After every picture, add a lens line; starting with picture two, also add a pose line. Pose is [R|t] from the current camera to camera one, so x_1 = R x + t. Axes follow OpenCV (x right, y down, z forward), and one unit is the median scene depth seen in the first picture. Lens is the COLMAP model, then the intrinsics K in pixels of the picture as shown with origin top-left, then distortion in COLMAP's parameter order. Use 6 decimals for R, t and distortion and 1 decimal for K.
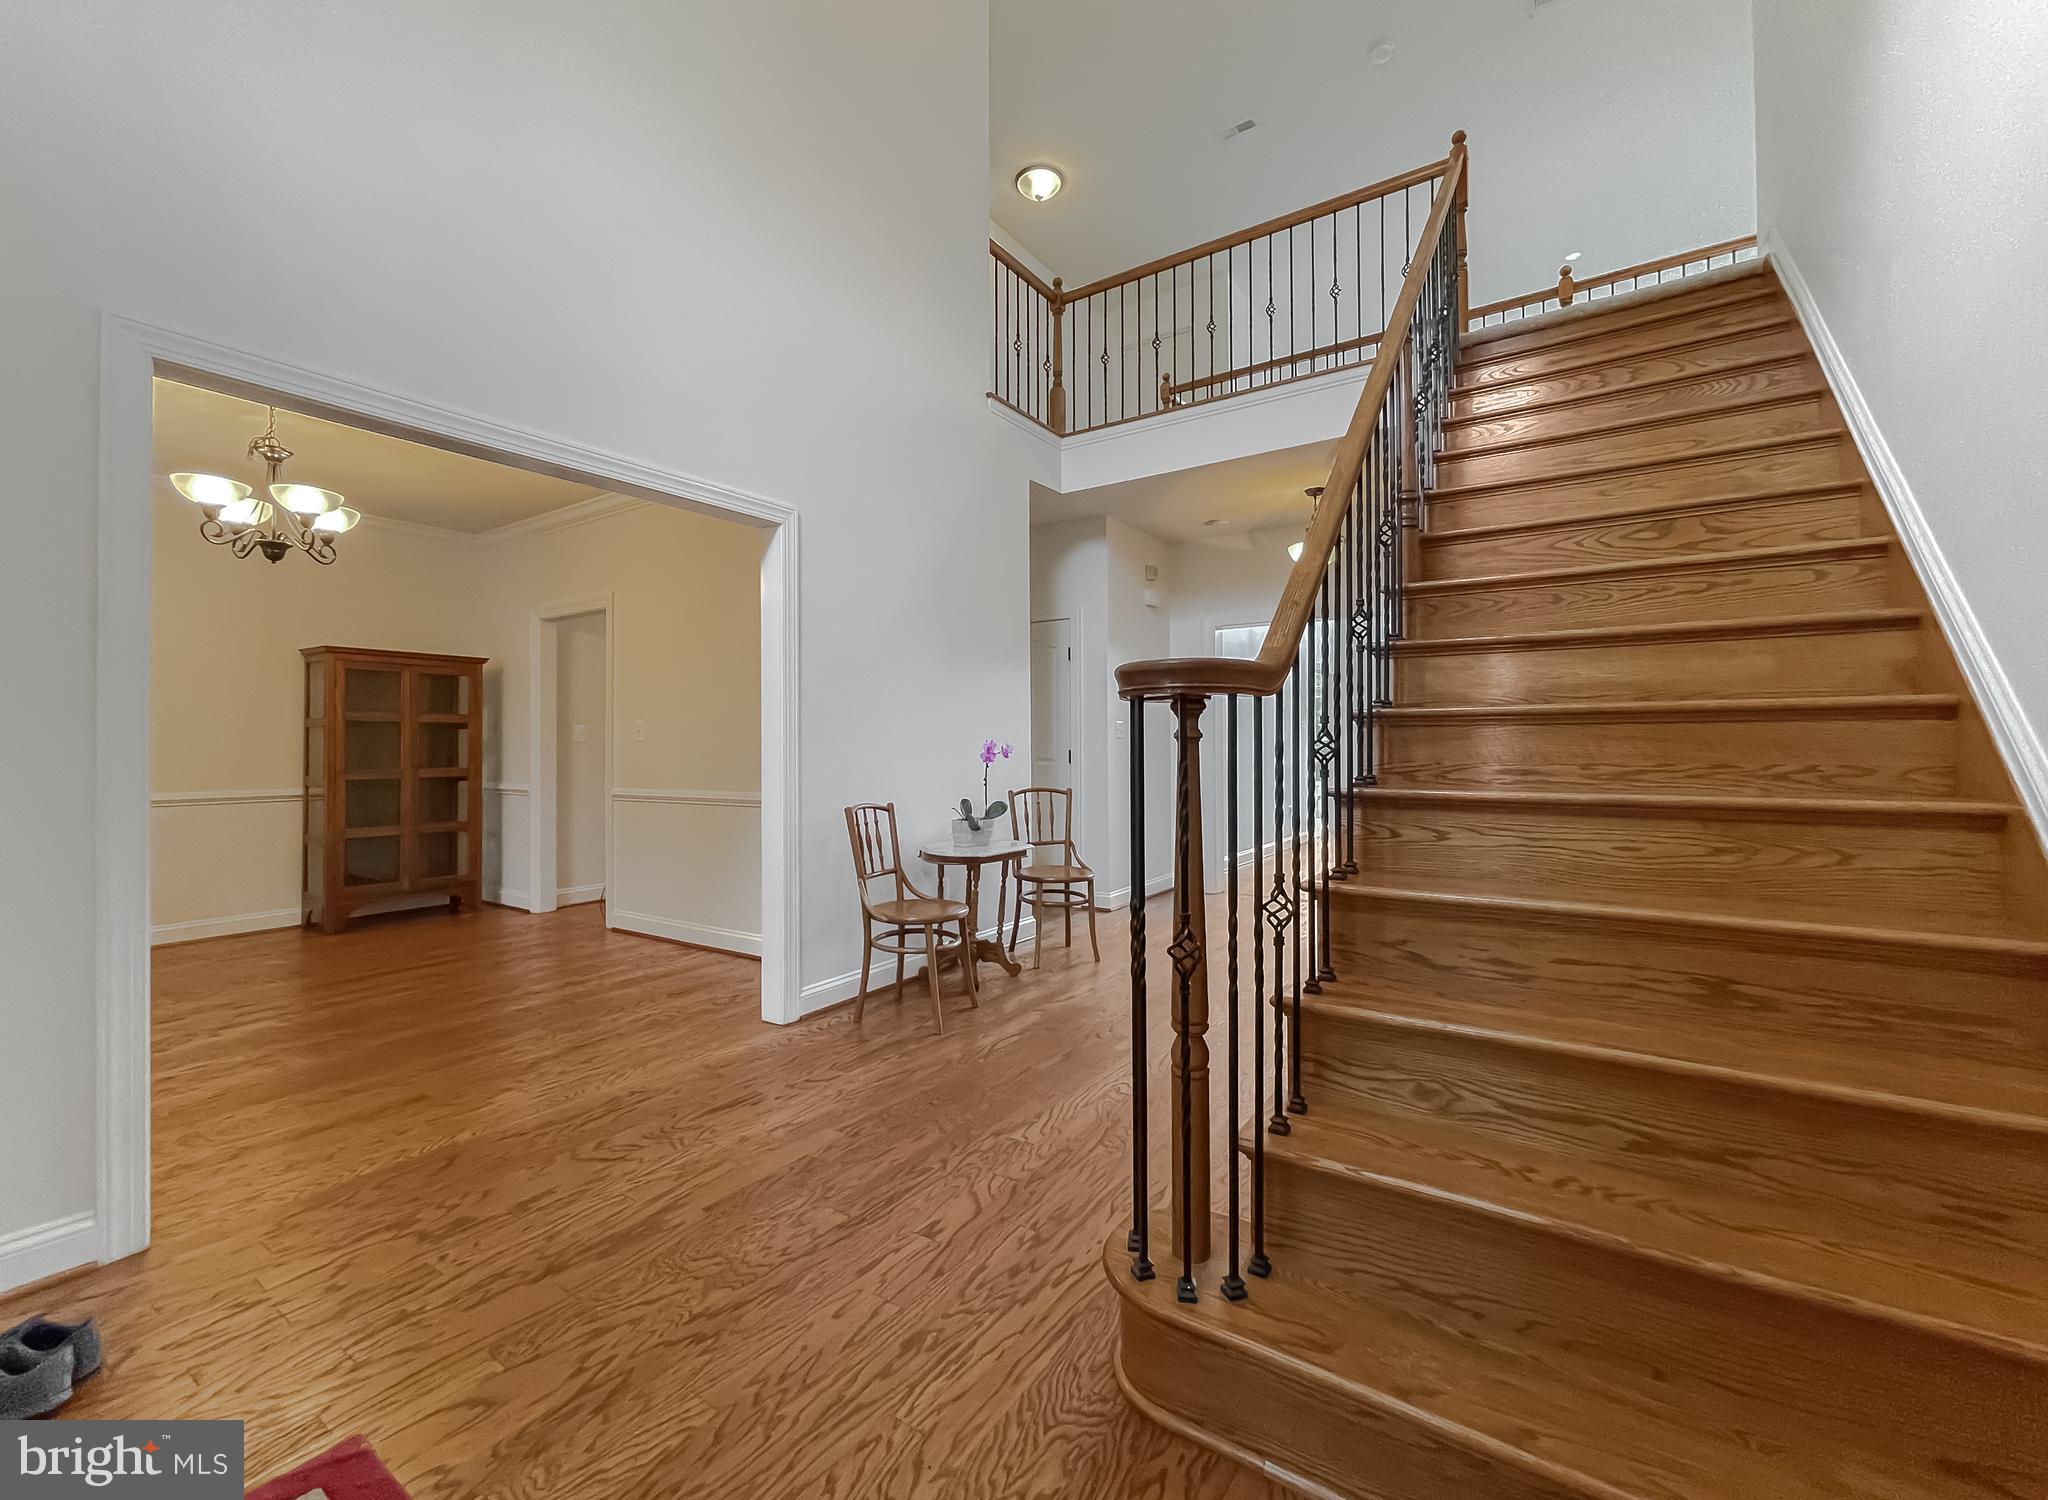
lens RADIAL K [[842.5, 0, 1016.8], [0, 842.5, 744.4], [0, 0, 1]] dist [-0.000302, 0.000248]
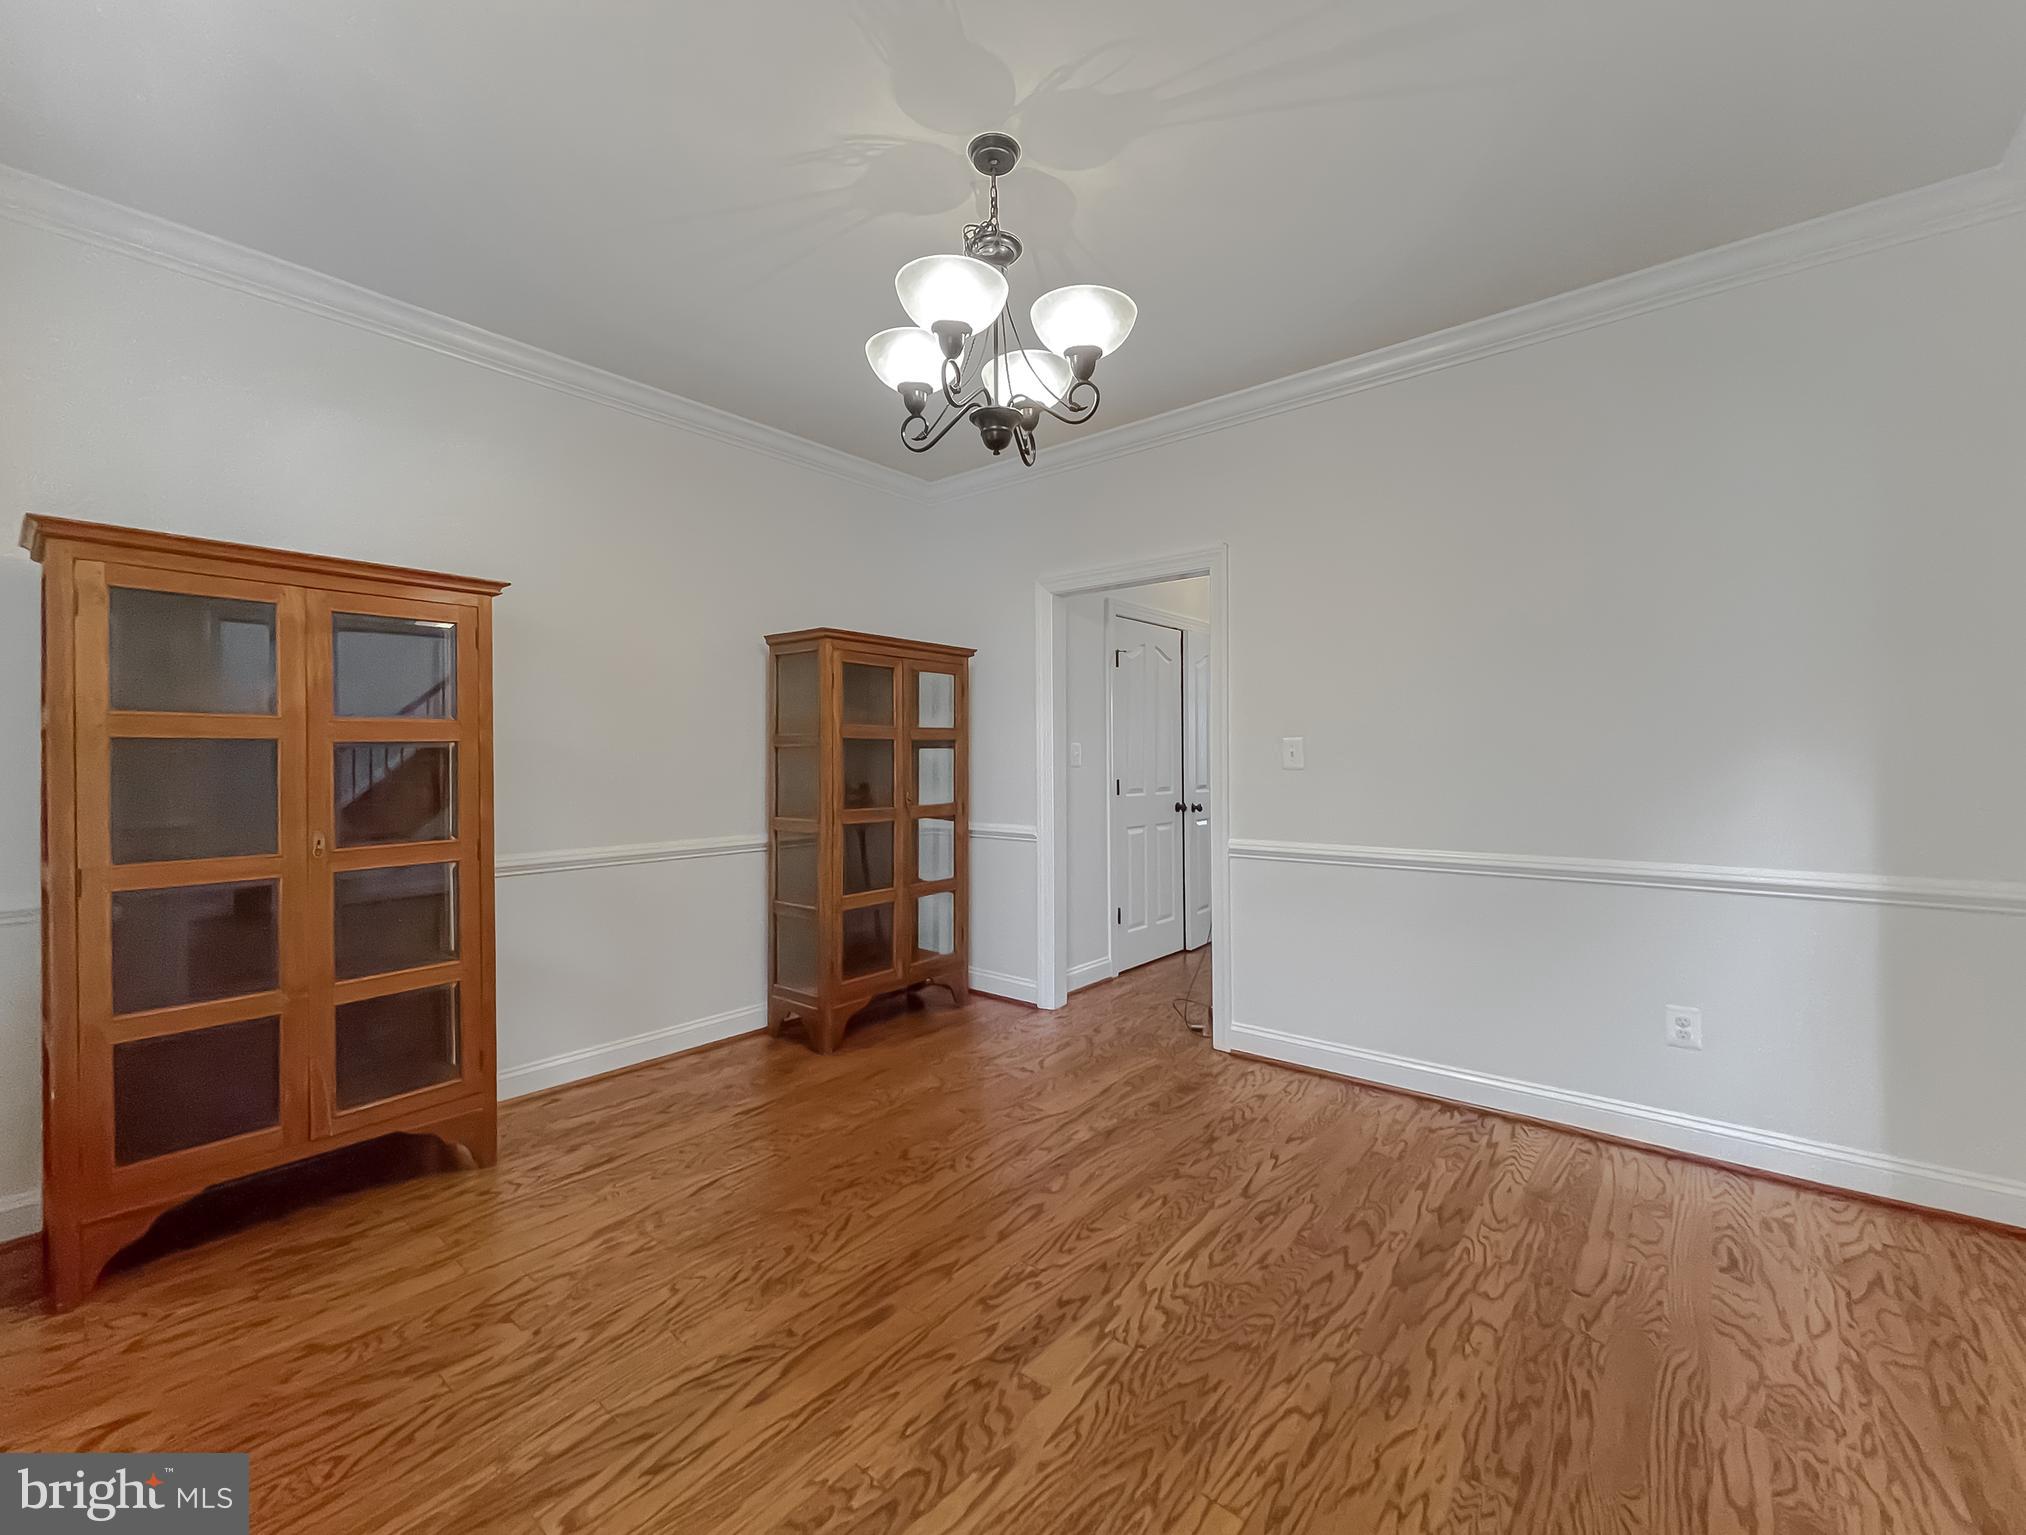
lens RADIAL K [[851.9, 0, 1021.0], [0, 851.9, 748.1], [0, 0, 1]] dist [-0.012354, 0.010423]
pose [[0.995360, -0.003138, -0.096165, -0.604248], [0.002509, 0.999975, -0.006668, -0.015398], [0.096183, 0.006395, 0.995343, 0.336040]]
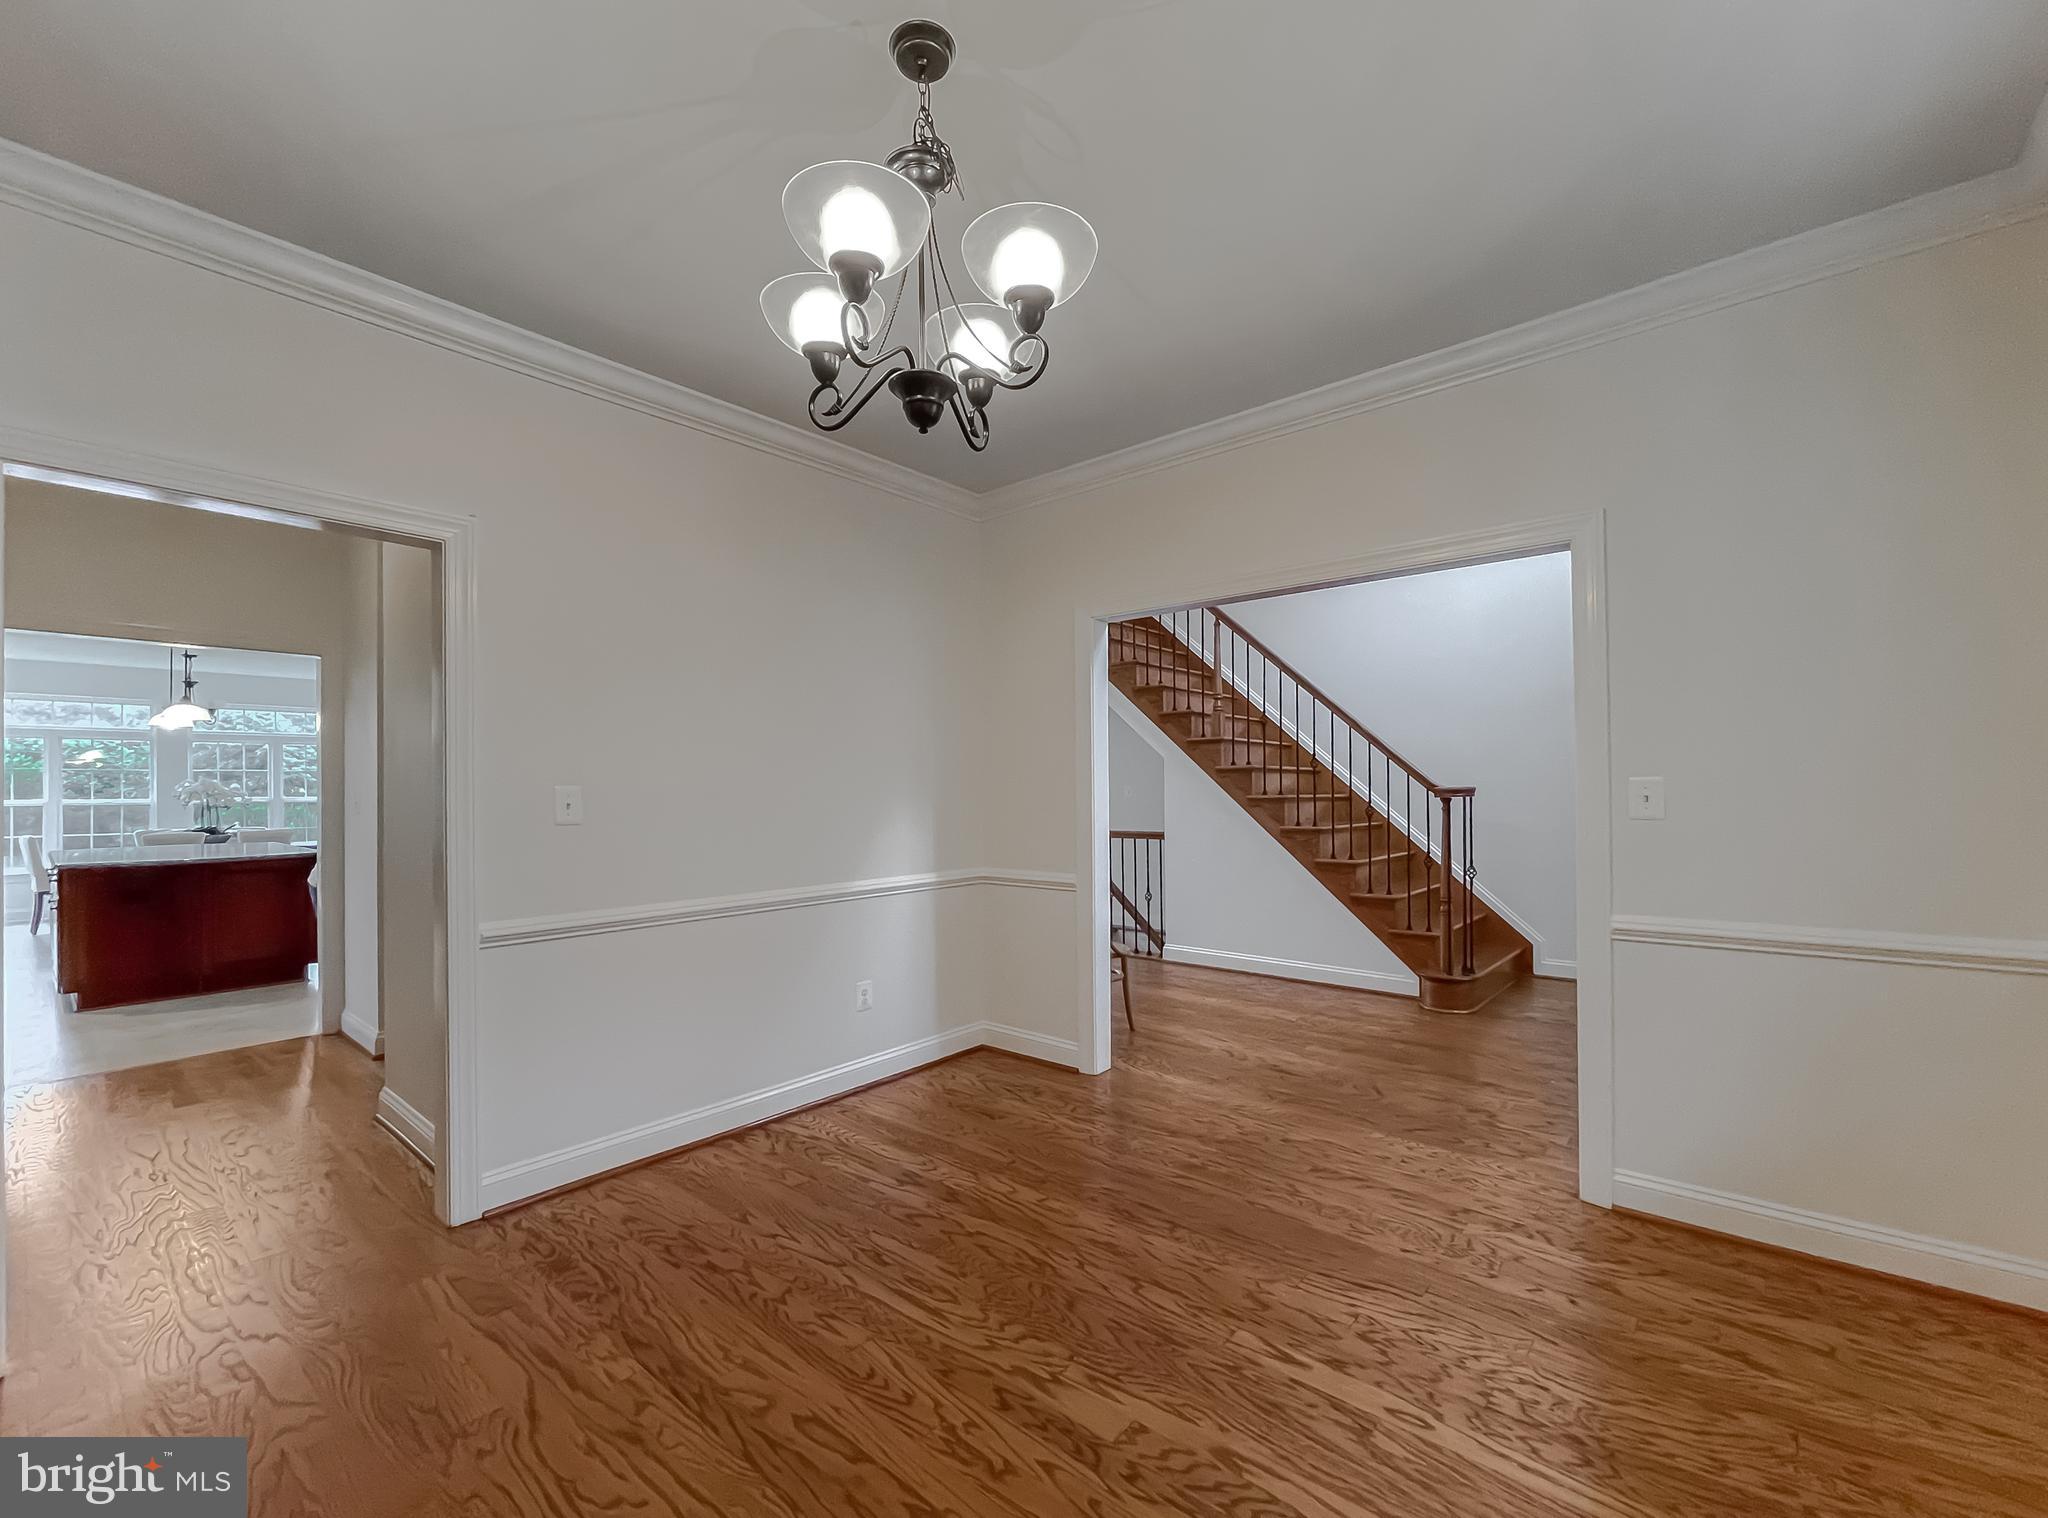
lens RADIAL K [[867.0, 0, 1018.8], [0, 867.0, 782.6], [0, 0, 1]] dist [0.001451, 0.000414]
pose [[0.119475, 0.013133, 0.992750, -0.978149], [0.003061, 0.999903, -0.013596, -0.021061], [-0.992832, 0.004663, 0.119423, 0.666520]]
